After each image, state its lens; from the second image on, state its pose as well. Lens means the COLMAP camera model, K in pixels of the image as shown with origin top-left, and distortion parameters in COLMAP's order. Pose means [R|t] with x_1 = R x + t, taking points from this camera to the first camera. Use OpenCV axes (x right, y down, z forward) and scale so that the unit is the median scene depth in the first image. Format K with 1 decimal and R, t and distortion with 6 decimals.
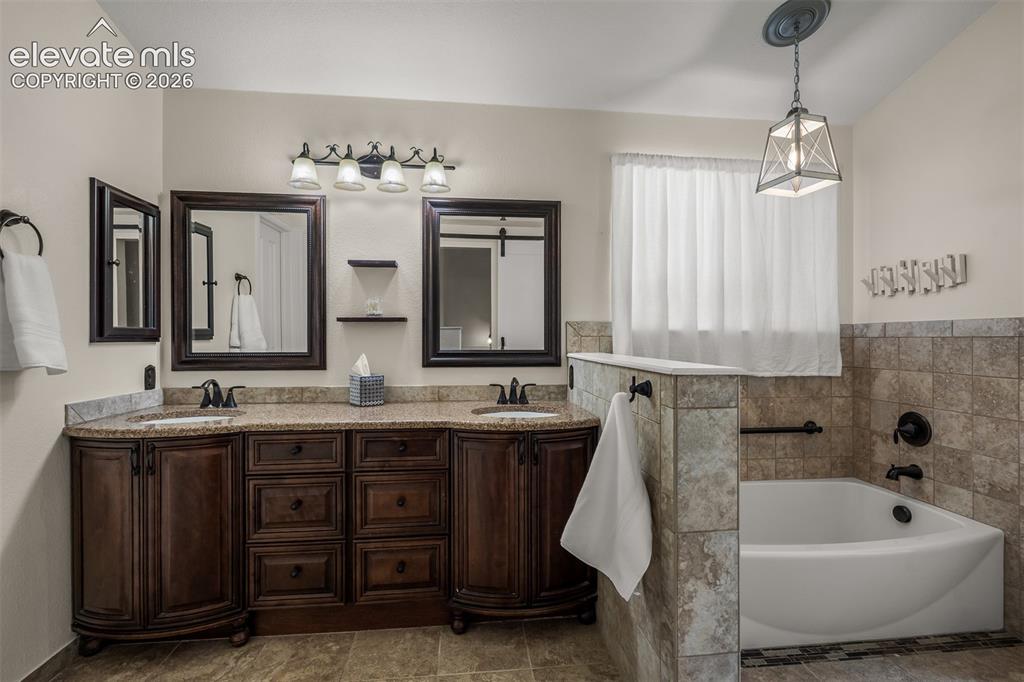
lens RADIAL K [[447.5, 0, 512.0], [0, 447.5, 341.0], [0, 0, 1]] dist [0.000098, 0.000005]
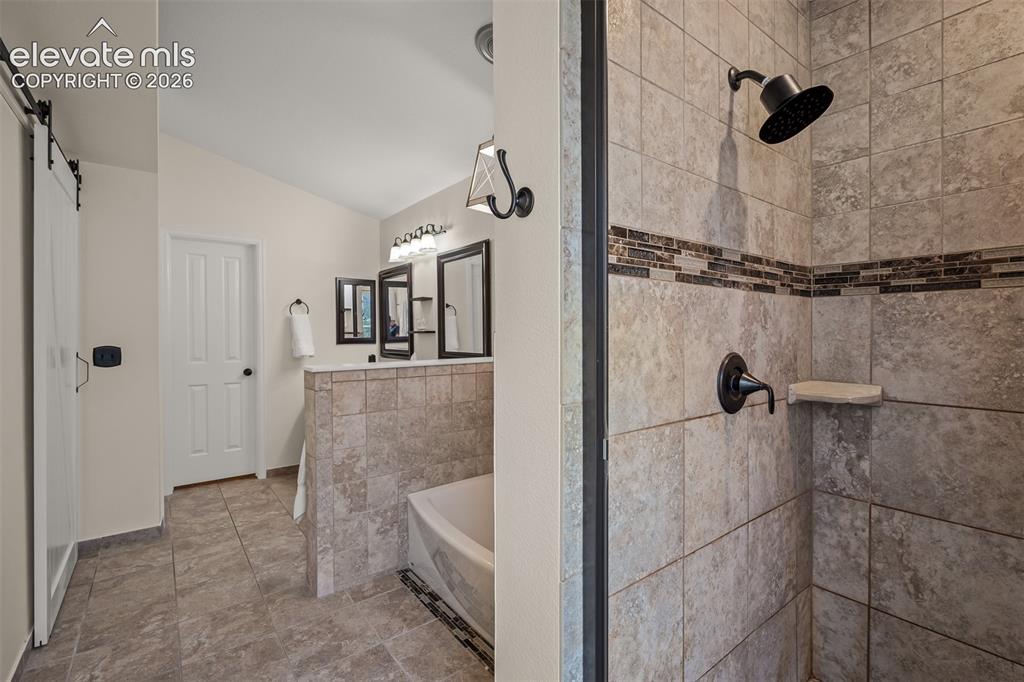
lens RADIAL K [[452.0, 0, 508.3], [0, 452.0, 337.6], [0, 0, 1]] dist [-0.001499, -0.000158]
pose [[0.522502, 0.001911, -0.852636, 1.713634], [-0.000103, 0.999998, 0.002178, -0.040192], [0.852638, -0.001050, 0.522501, 0.502483]]
